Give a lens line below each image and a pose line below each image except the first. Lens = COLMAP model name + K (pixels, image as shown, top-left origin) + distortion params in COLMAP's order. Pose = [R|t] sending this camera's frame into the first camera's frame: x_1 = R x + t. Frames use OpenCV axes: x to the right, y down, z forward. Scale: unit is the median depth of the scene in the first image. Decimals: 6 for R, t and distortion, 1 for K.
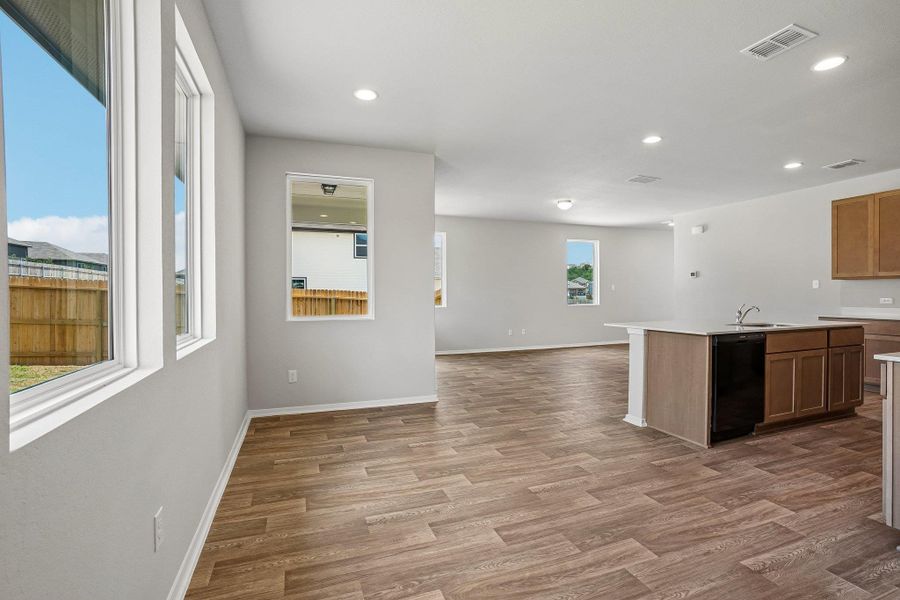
lens RADIAL K [[416.3, 0, 447.1], [0, 416.3, 300.1], [0, 0, 1]] dist [-0.074733, 0.031099]
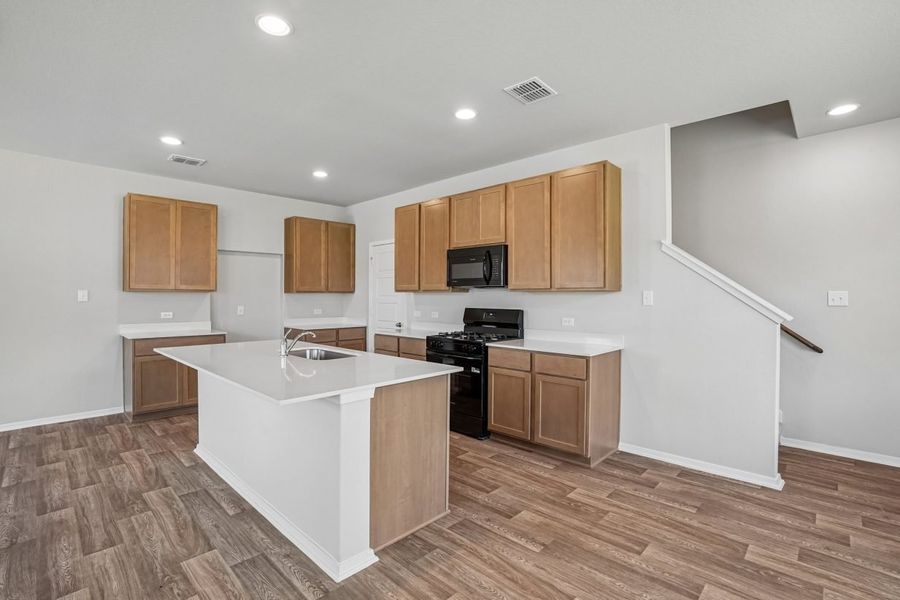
lens RADIAL K [[416.3, 0, 447.1], [0, 416.3, 300.1], [0, 0, 1]] dist [-0.074733, 0.031099]
pose [[-0.445186, -0.003500, 0.895431, -0.082711], [0.011297, 0.999891, 0.009525, -0.066572], [-0.895367, 0.014356, -0.445097, 1.556761]]
